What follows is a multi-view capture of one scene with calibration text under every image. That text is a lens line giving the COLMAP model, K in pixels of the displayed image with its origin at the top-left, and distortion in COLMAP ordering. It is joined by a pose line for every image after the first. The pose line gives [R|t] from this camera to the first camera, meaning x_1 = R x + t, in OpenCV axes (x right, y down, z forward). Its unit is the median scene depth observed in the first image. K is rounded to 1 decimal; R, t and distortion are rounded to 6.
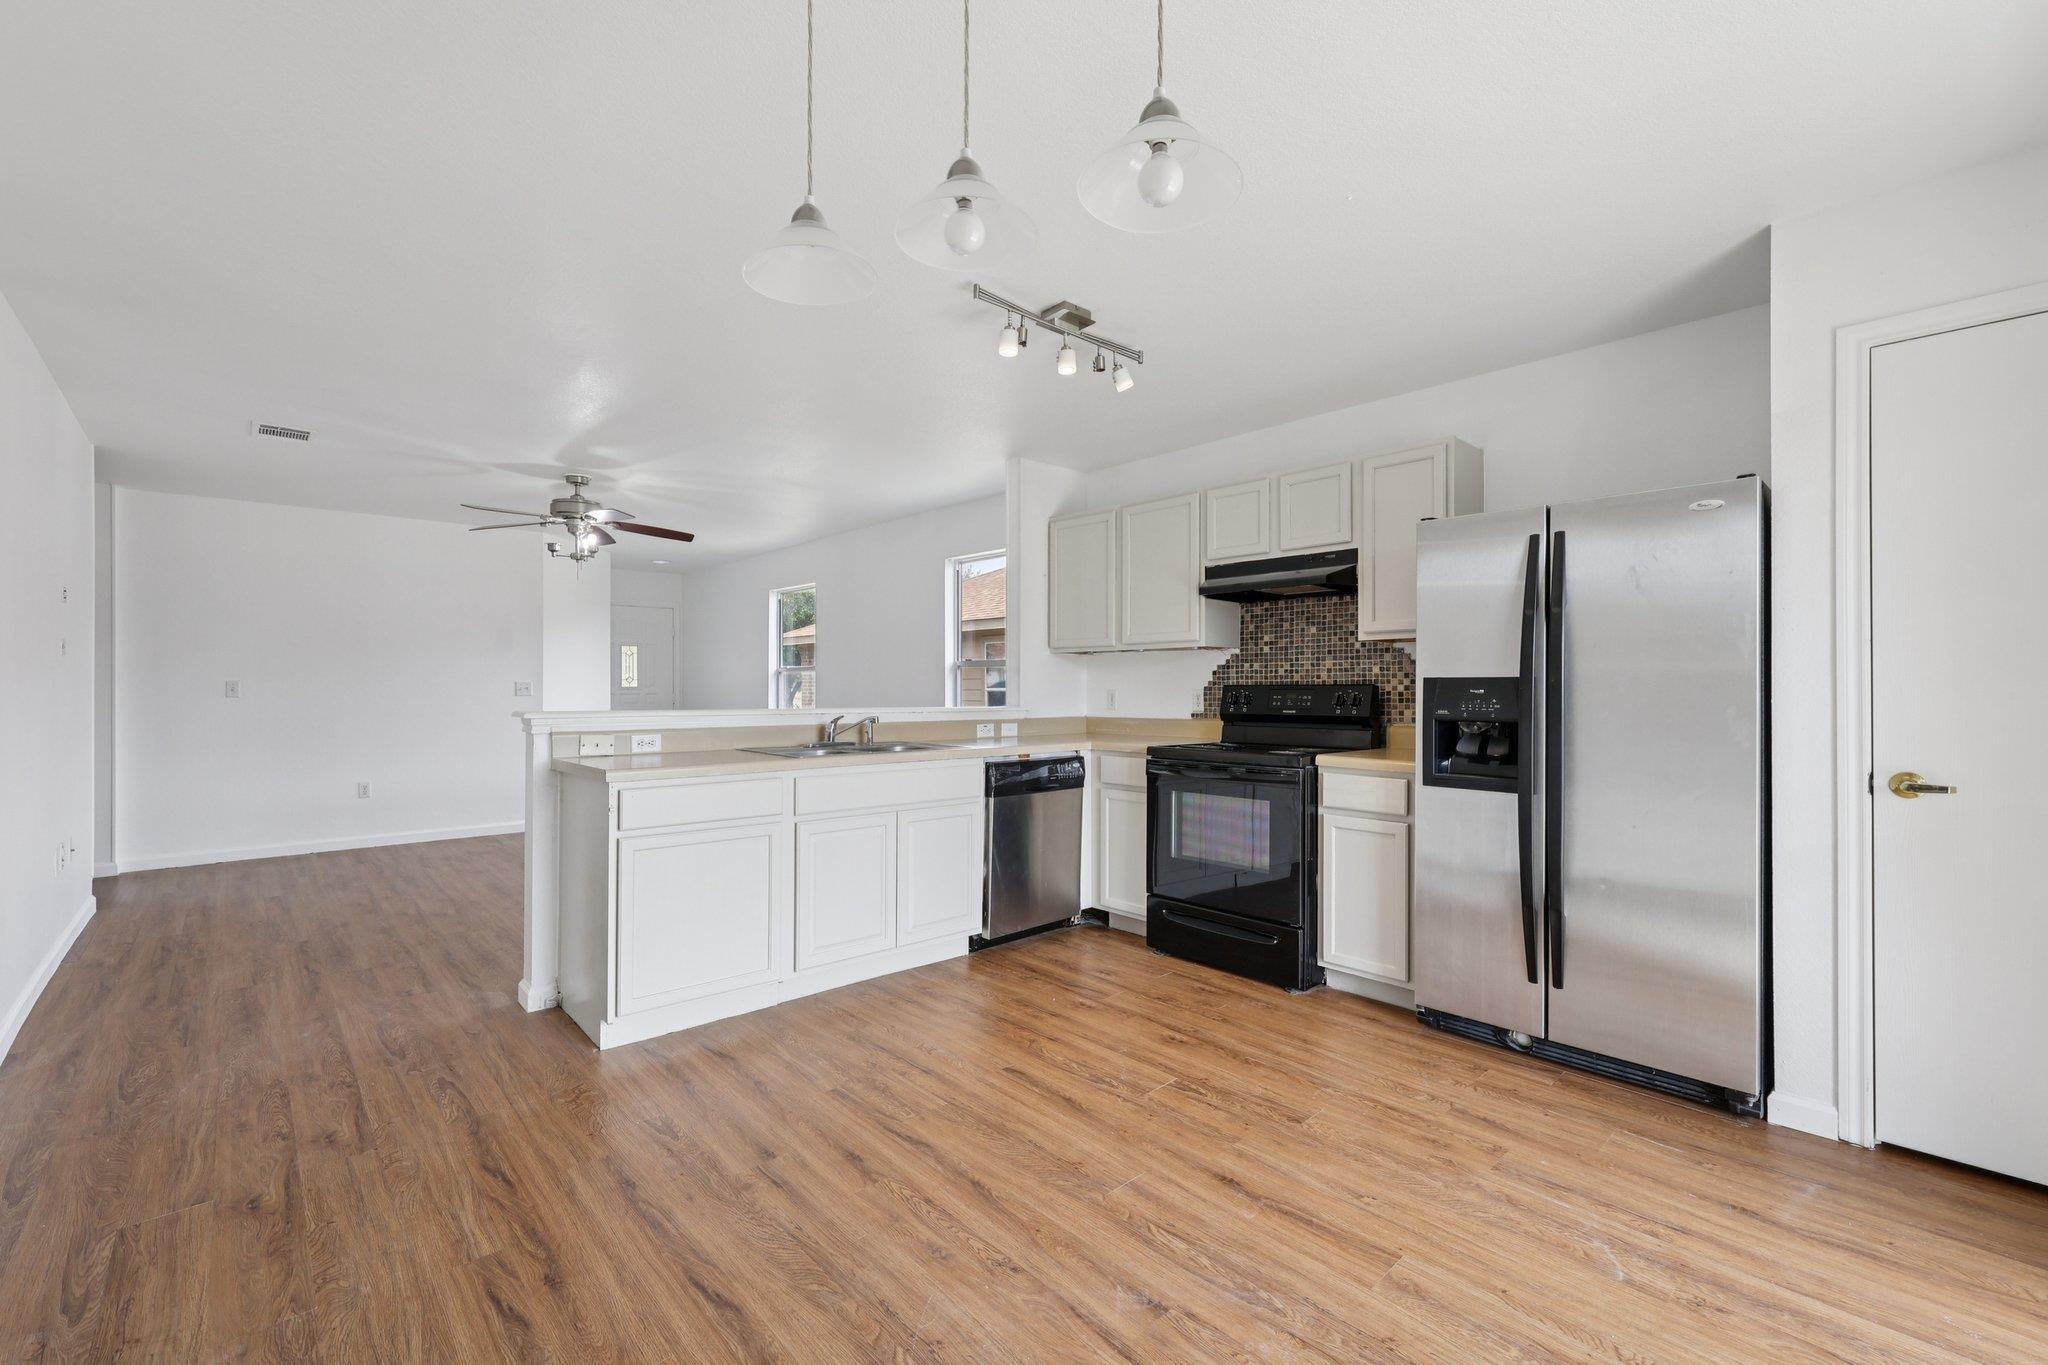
lens RADIAL K [[868.4, 0, 1024.3], [0, 868.4, 684.7], [0, 0, 1]] dist [-0.000795, 0.000331]
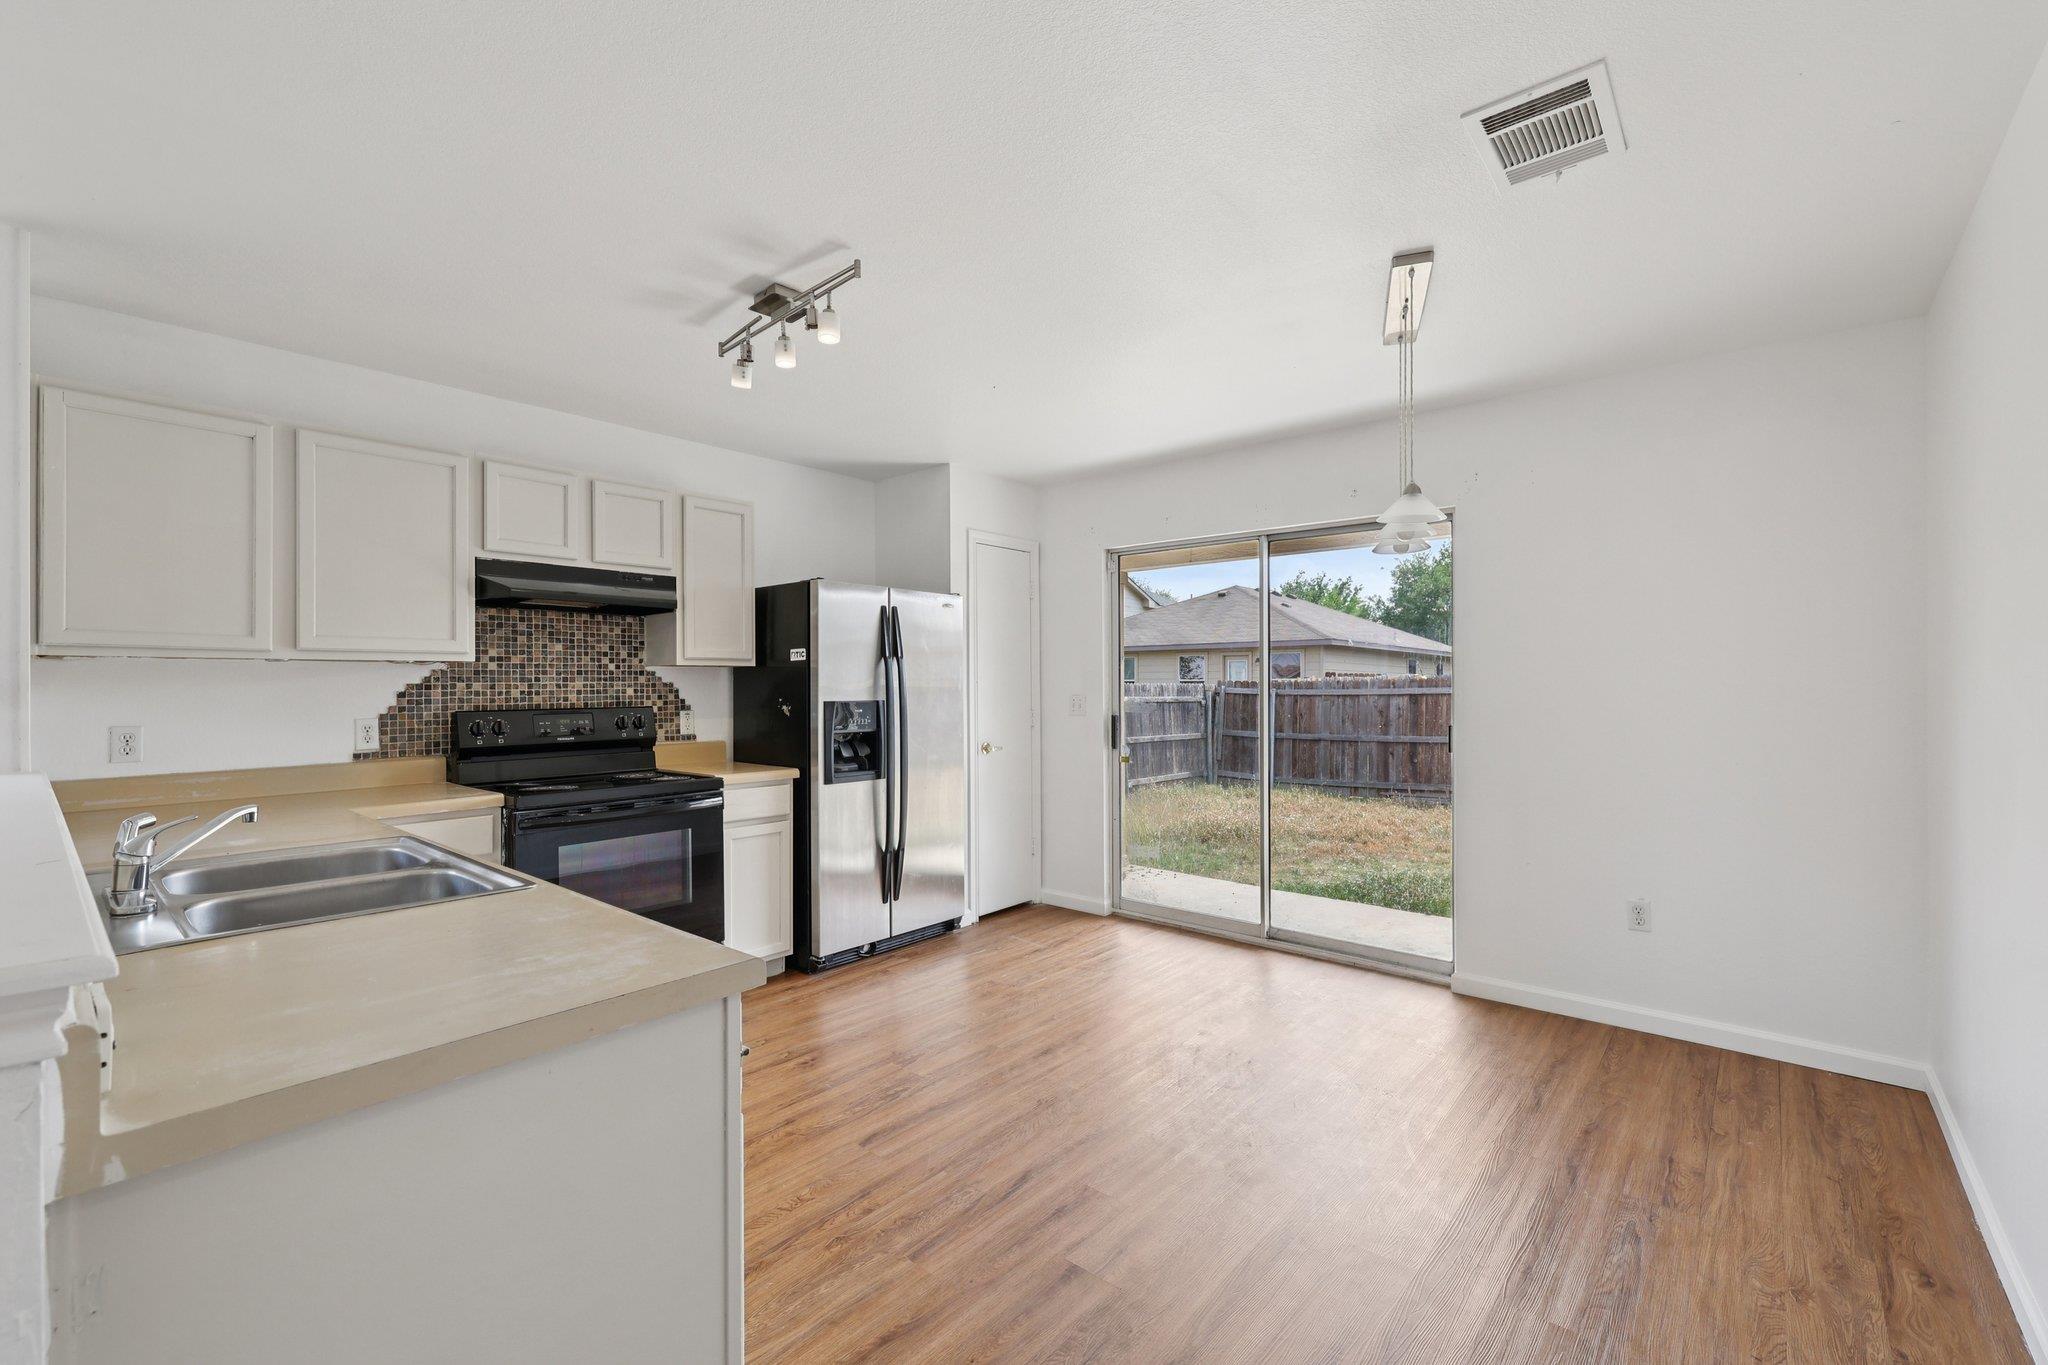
lens RADIAL K [[859.5, 0, 1031.5], [0, 859.5, 682.7], [0, 0, 1]] dist [0.001204, 0.000271]
pose [[-0.123132, 0.002376, 0.992387, -0.656206], [0.000455, 0.999997, -0.002338, -0.025297], [-0.992390, 0.000163, -0.123132, 0.659394]]
